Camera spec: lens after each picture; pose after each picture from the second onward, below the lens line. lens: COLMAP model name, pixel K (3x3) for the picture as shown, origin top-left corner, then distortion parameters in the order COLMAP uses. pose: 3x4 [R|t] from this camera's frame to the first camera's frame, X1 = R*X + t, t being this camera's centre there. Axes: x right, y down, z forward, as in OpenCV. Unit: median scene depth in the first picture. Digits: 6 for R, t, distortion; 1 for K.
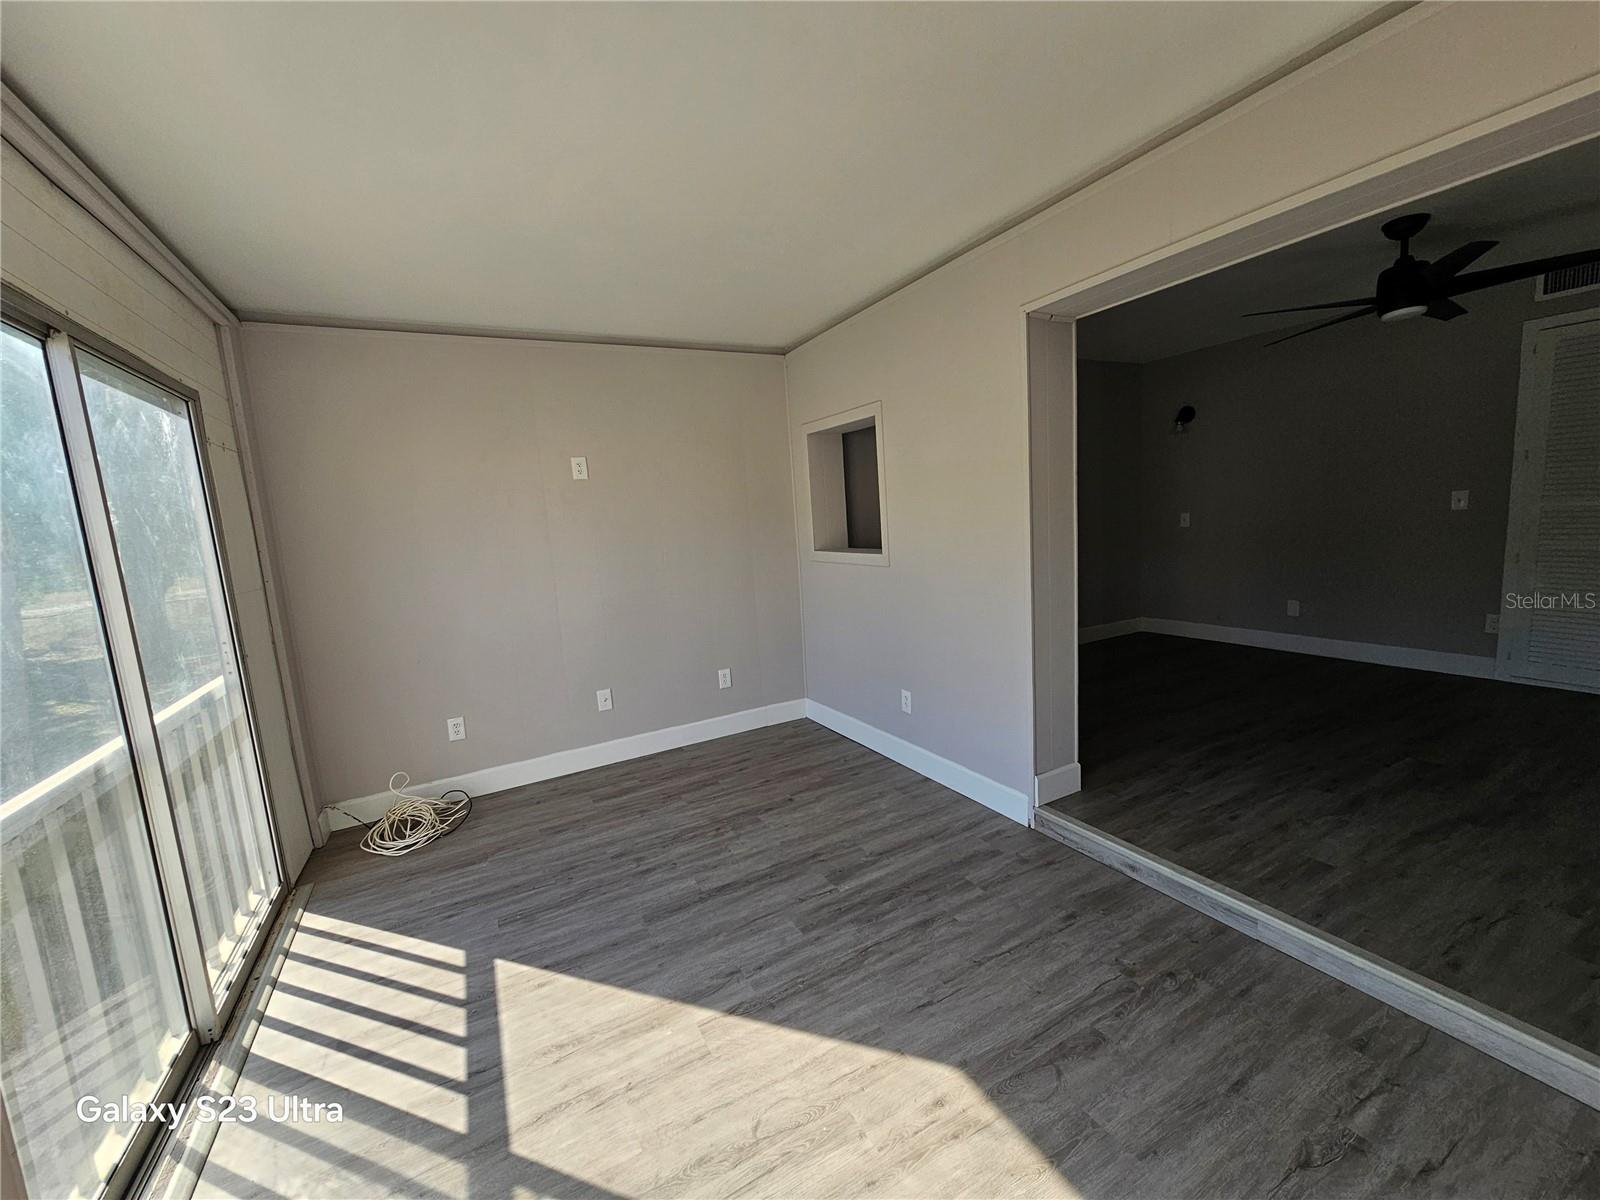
lens RADIAL K [[653.6, 0, 803.7], [0, 653.6, 604.2], [0, 0, 1]] dist [-0.001728, 0.000298]
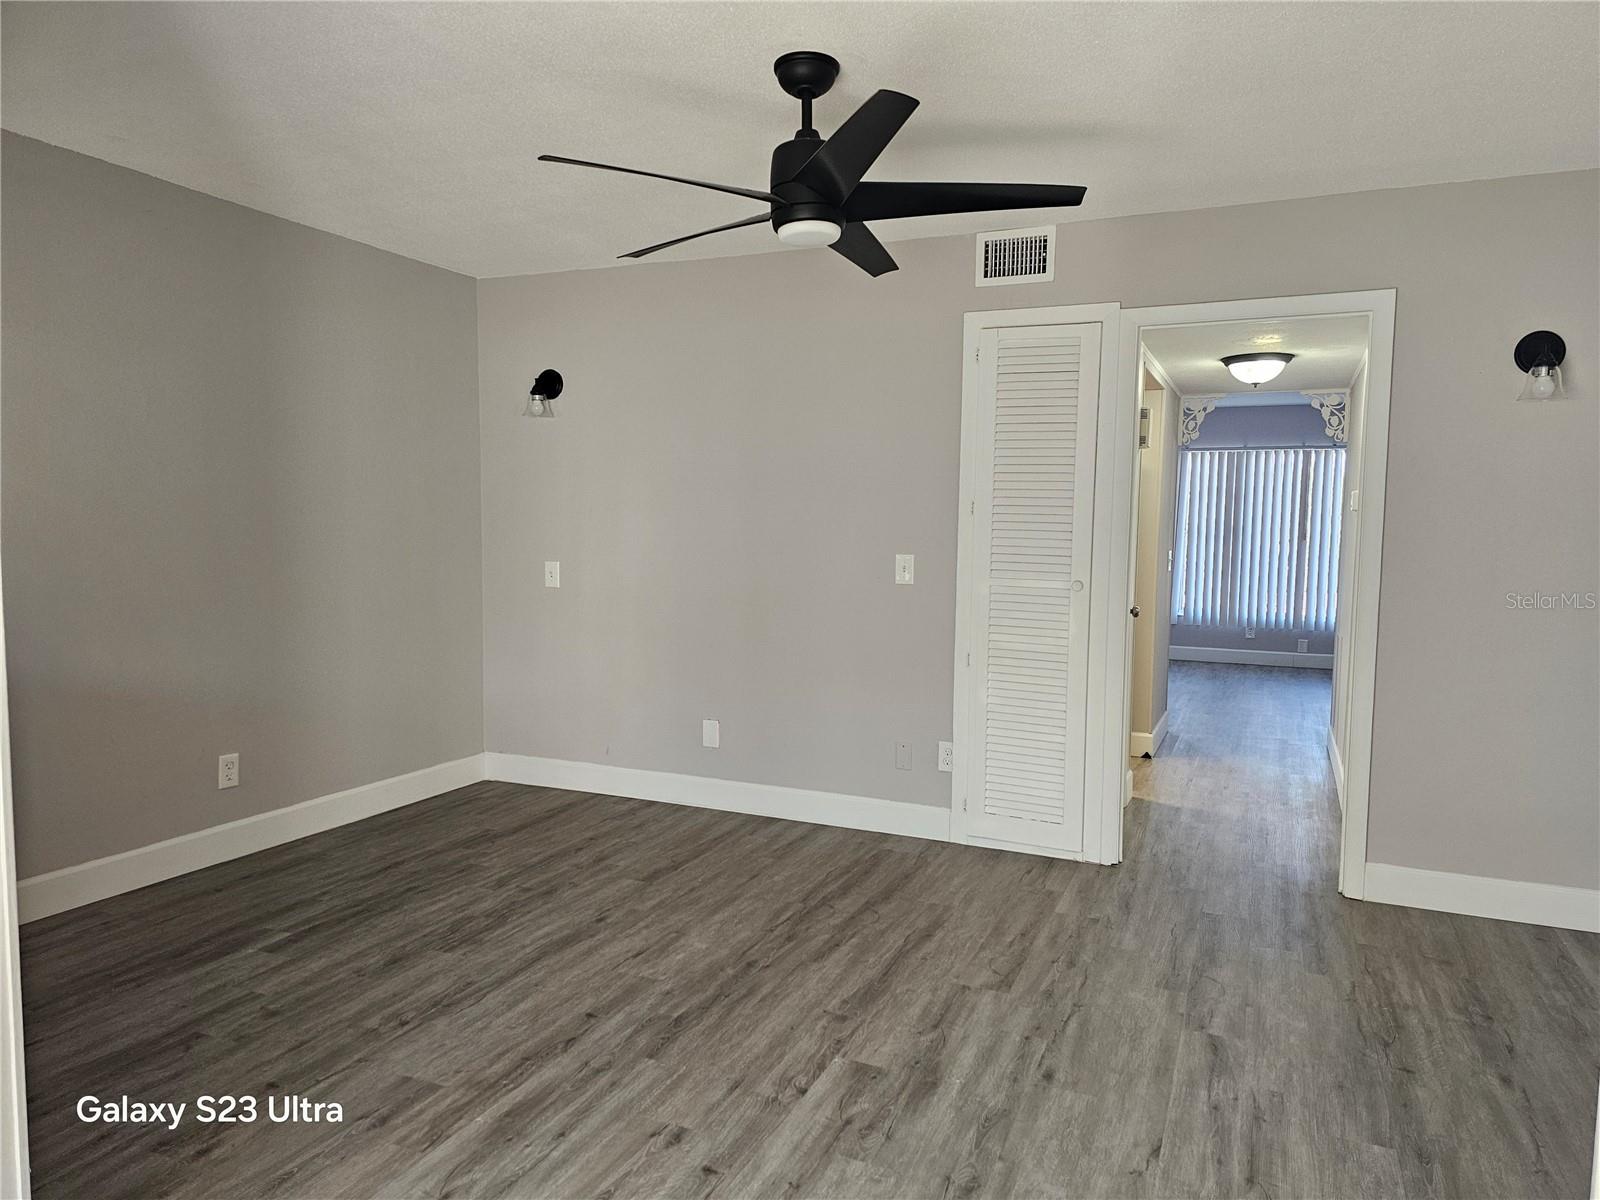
lens RADIAL K [[1066.9, 0, 807.6], [0, 1066.9, 608.7], [0, 0, 1]] dist [0.064935, -0.053572]
pose [[0.780727, 0.024691, 0.624384, 0.384092], [0.020055, 0.997714, -0.064530, -0.076429], [-0.624550, 0.062902, 0.778447, 0.338481]]
